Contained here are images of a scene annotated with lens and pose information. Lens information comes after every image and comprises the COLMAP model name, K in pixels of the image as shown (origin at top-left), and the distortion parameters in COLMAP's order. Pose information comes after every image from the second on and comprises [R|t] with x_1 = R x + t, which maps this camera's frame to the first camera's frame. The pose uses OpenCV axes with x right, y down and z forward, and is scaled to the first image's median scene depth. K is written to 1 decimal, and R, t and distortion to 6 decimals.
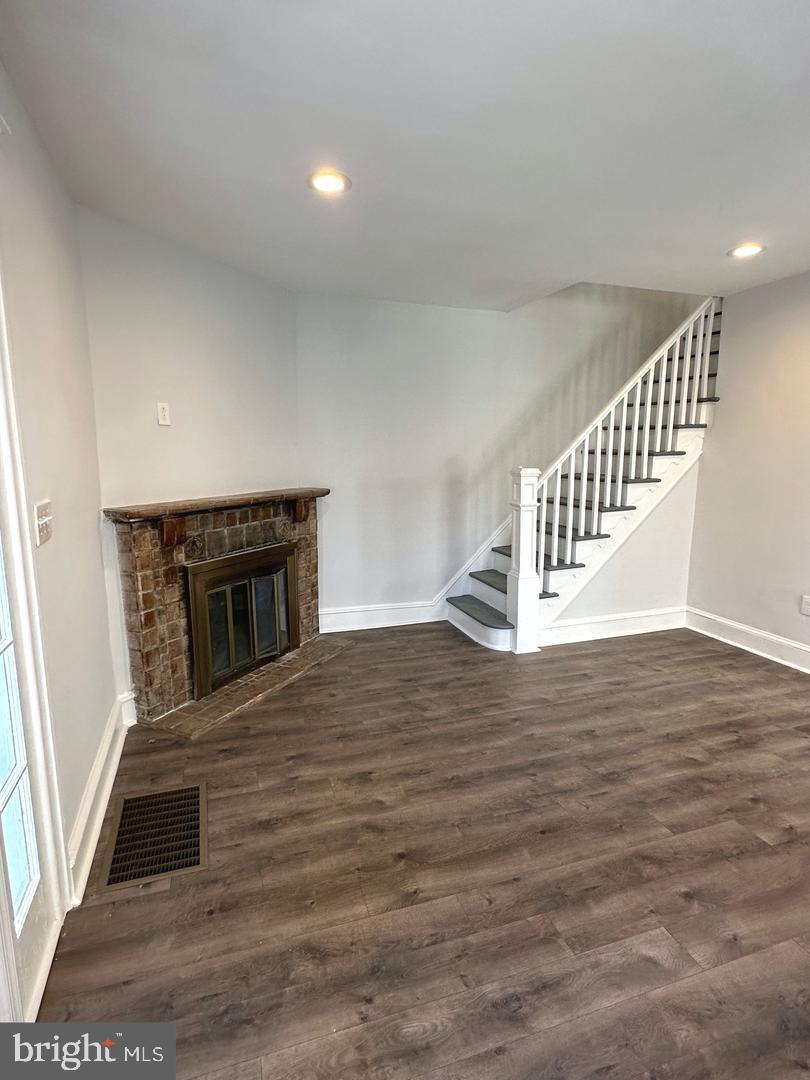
lens RADIAL K [[554.0, 0, 403.6], [0, 554.0, 536.5], [0, 0, 1]] dist [-0.001684, 0.000437]
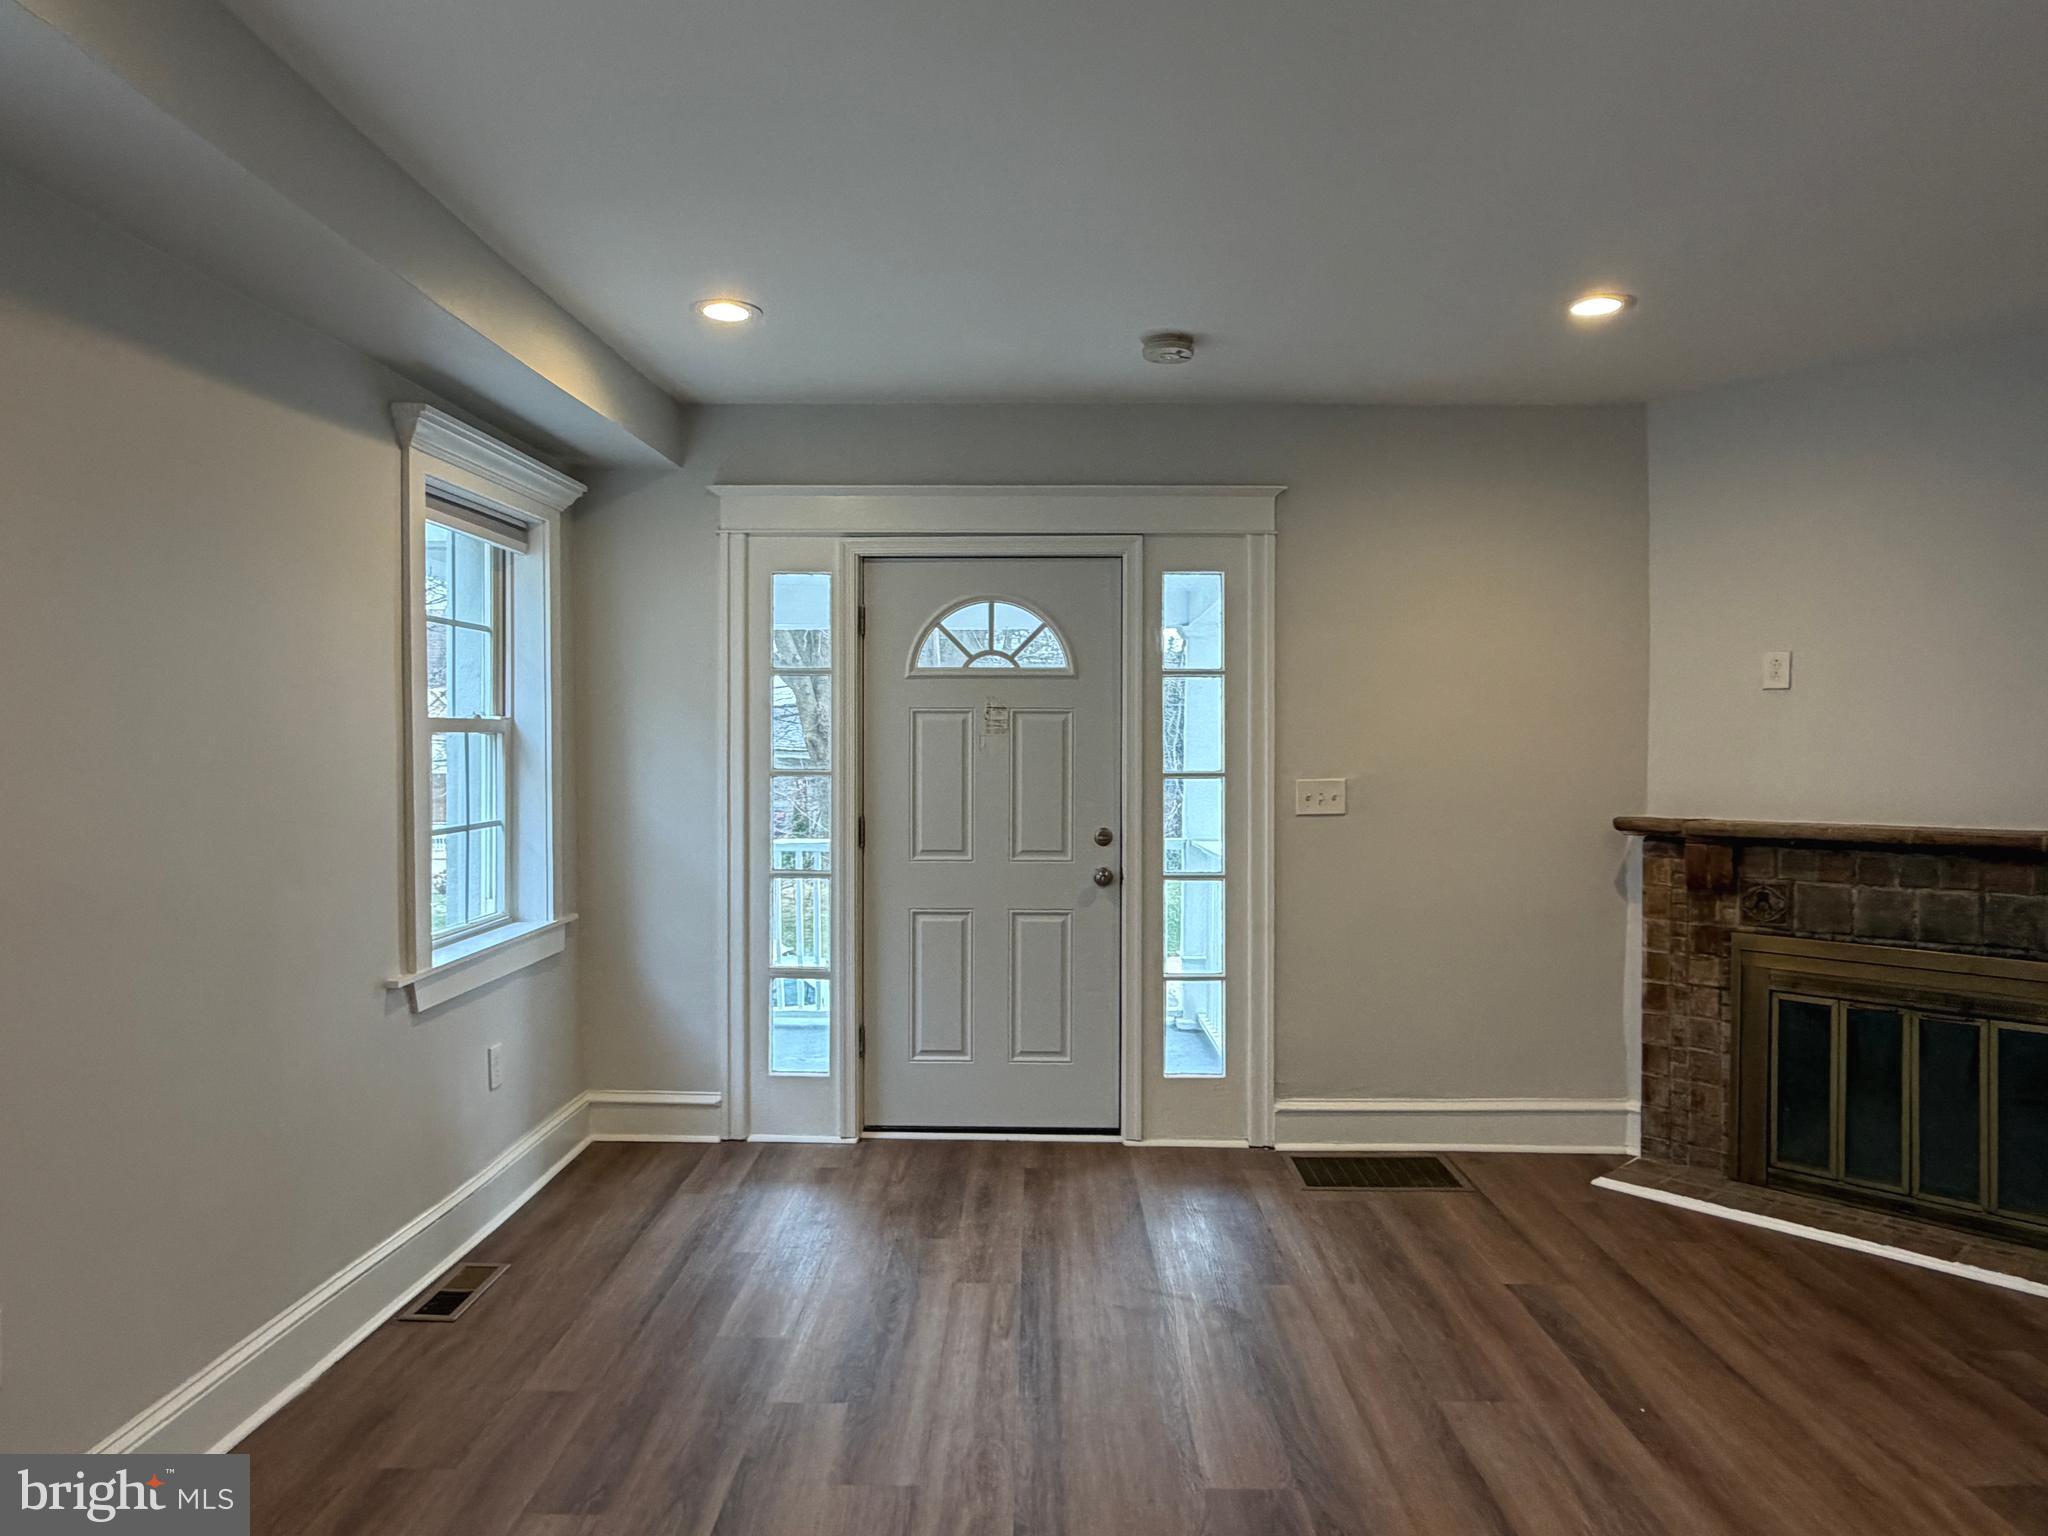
lens RADIAL K [[1300.0, 0, 1025.9], [0, 1300.0, 764.8], [0, 0, 1]] dist [-0.007188, 0.007267]
pose [[-0.345682, 0.016337, -0.938210, 1.036257], [-0.145638, 0.986798, 0.070844, -0.097945], [0.926981, 0.161128, -0.338739, 0.694555]]
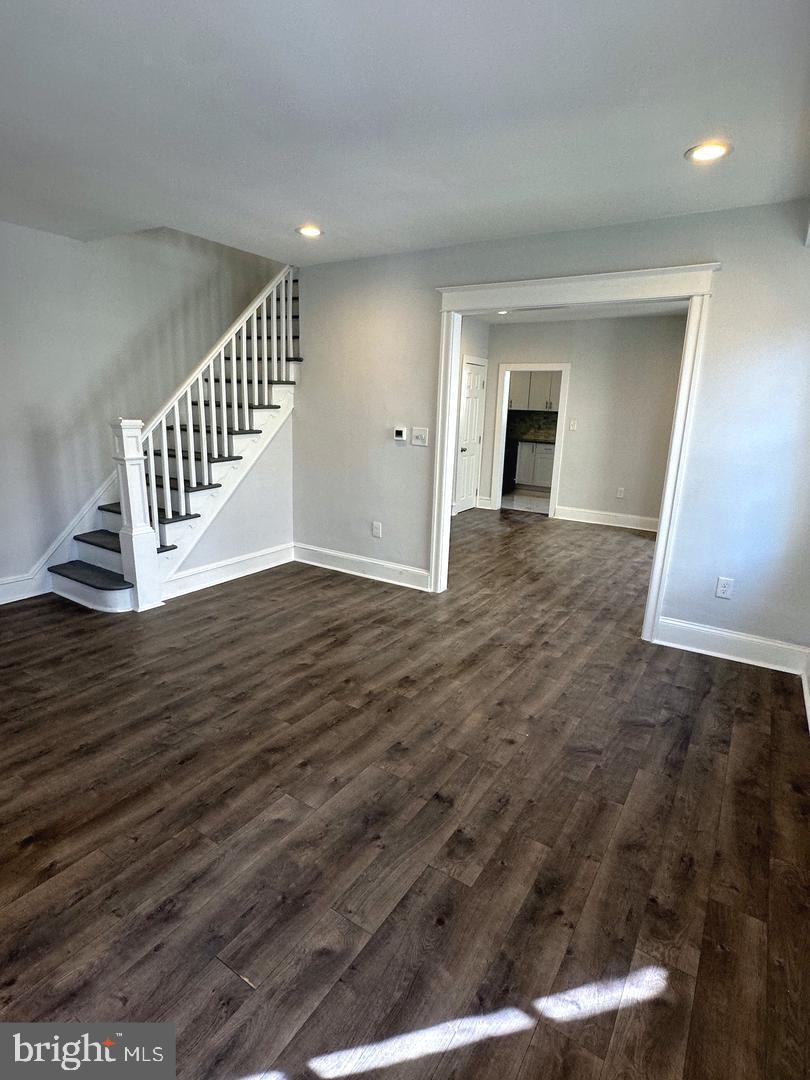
lens RADIAL K [[554.0, 0, 403.0], [0, 554.0, 536.5], [0, 0, 1]] dist [-0.001684, 0.000437]
pose [[0.787350, -0.119896, 0.604736, -0.006279], [0.066497, 0.991700, 0.110039, 0.003353], [-0.612910, -0.046426, 0.788788, -0.063944]]
